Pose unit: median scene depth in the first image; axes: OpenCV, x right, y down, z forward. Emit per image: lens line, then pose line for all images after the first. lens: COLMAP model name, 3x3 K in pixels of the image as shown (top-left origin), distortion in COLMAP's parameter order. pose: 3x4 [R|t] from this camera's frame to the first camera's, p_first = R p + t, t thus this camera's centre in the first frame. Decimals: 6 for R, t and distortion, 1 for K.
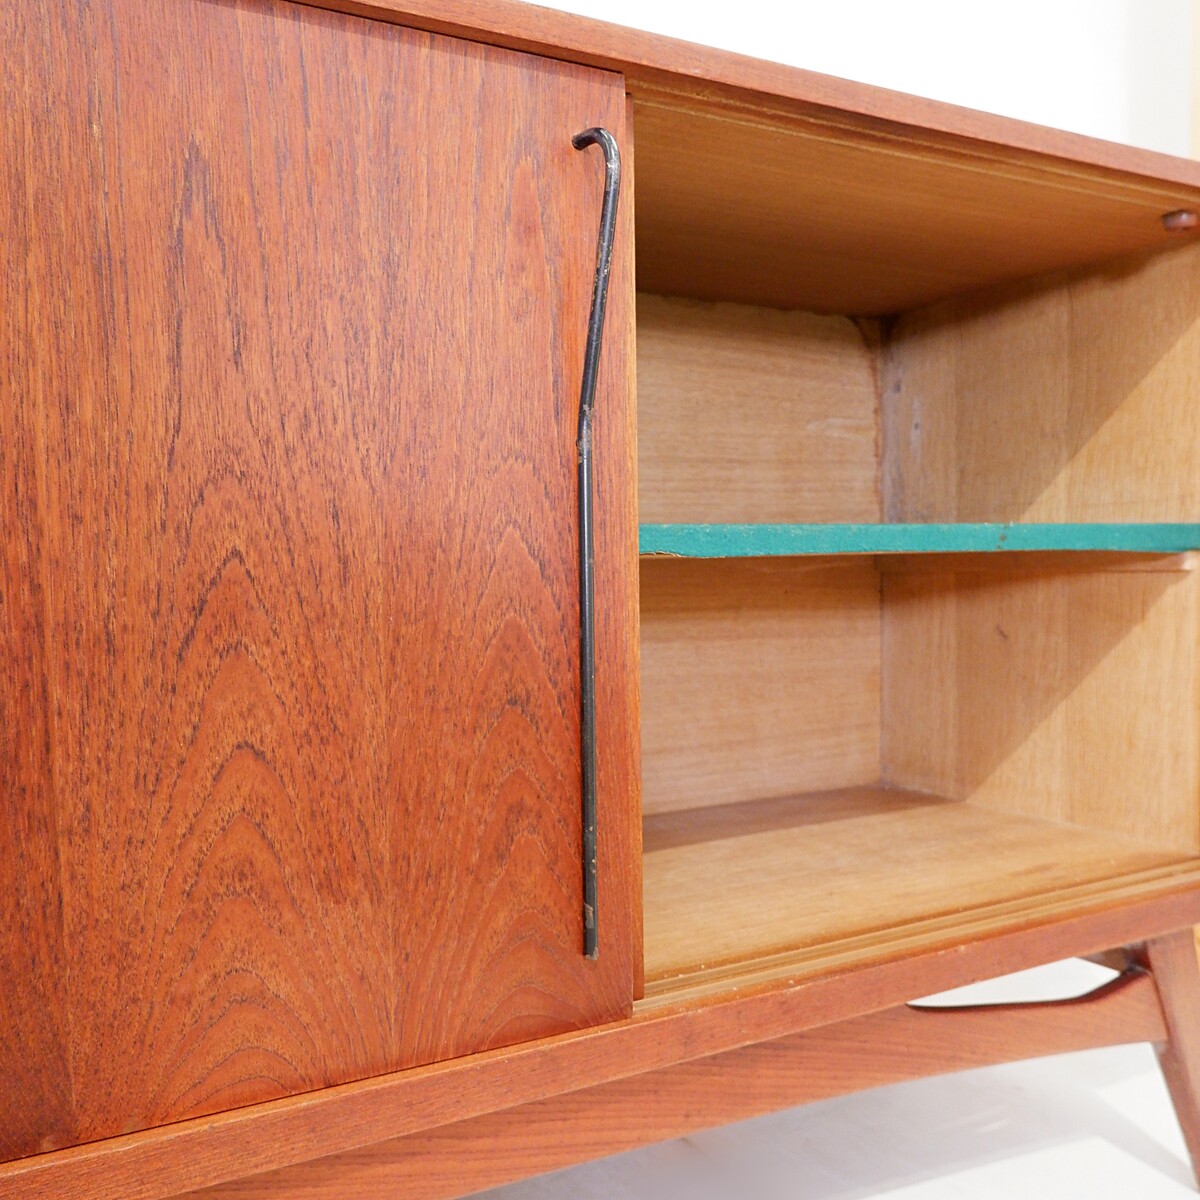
lens RADIAL K [[1164.6, 0, 601.4], [0, 1164.6, 627.1], [0, 0, 1]] dist [-0.010410, 0.007524]
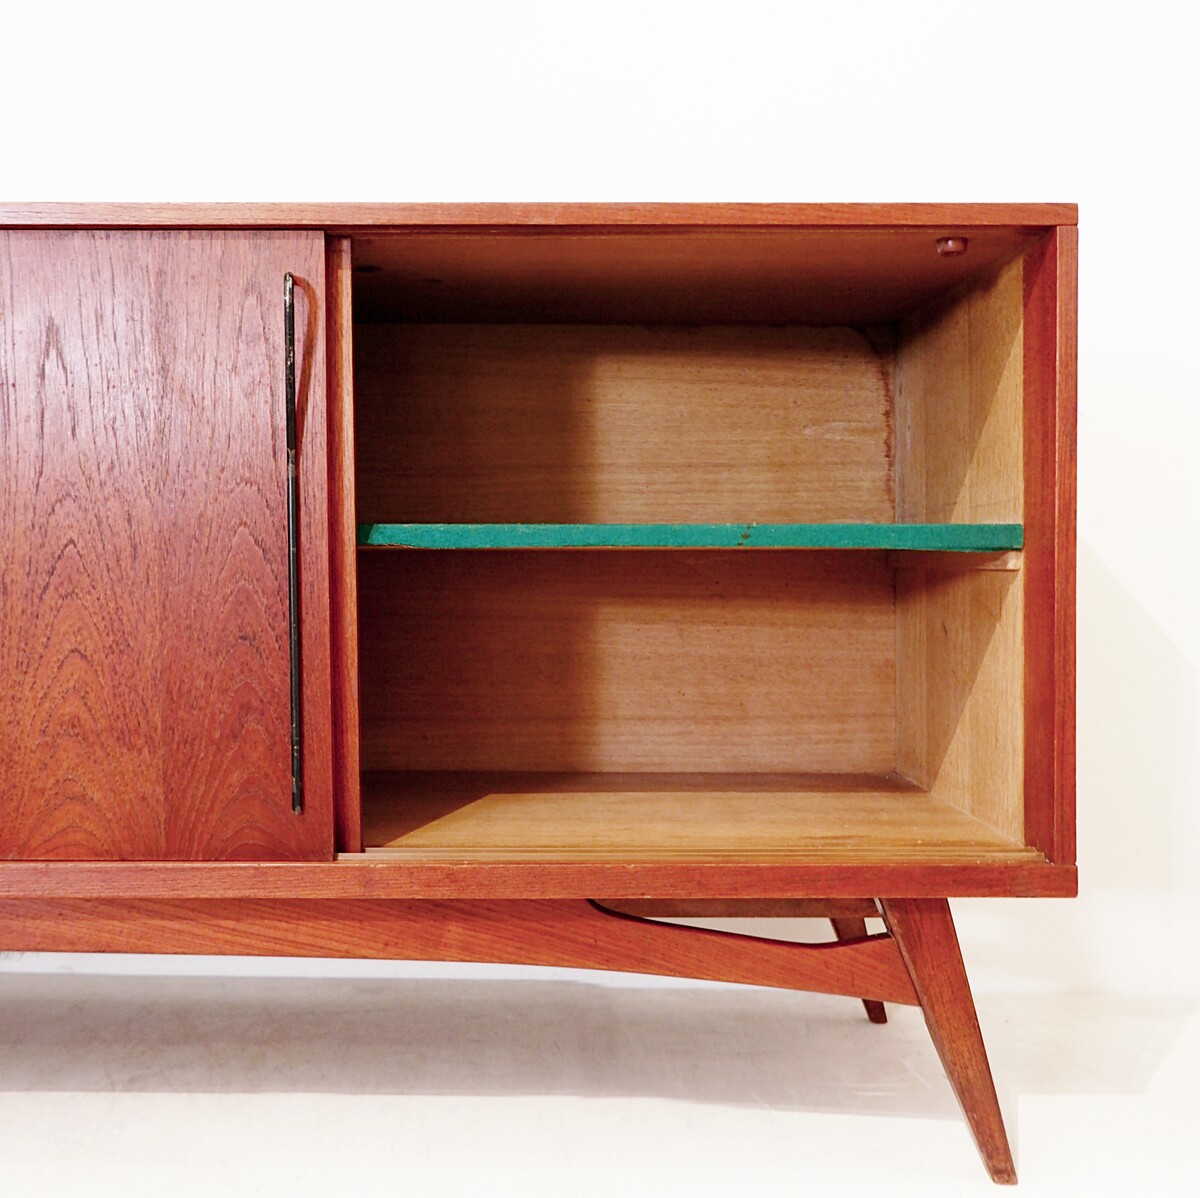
lens RADIAL K [[1343.5, 0, 603.9], [0, 1343.5, 598.2], [0, 0, 1]] dist [0.005038, 0.002434]
pose [[0.876578, 0.029390, -0.480362, 1.306434], [-0.042212, 0.998982, -0.015909, 0.020341], [0.479406, 0.034223, 0.876926, -0.382485]]
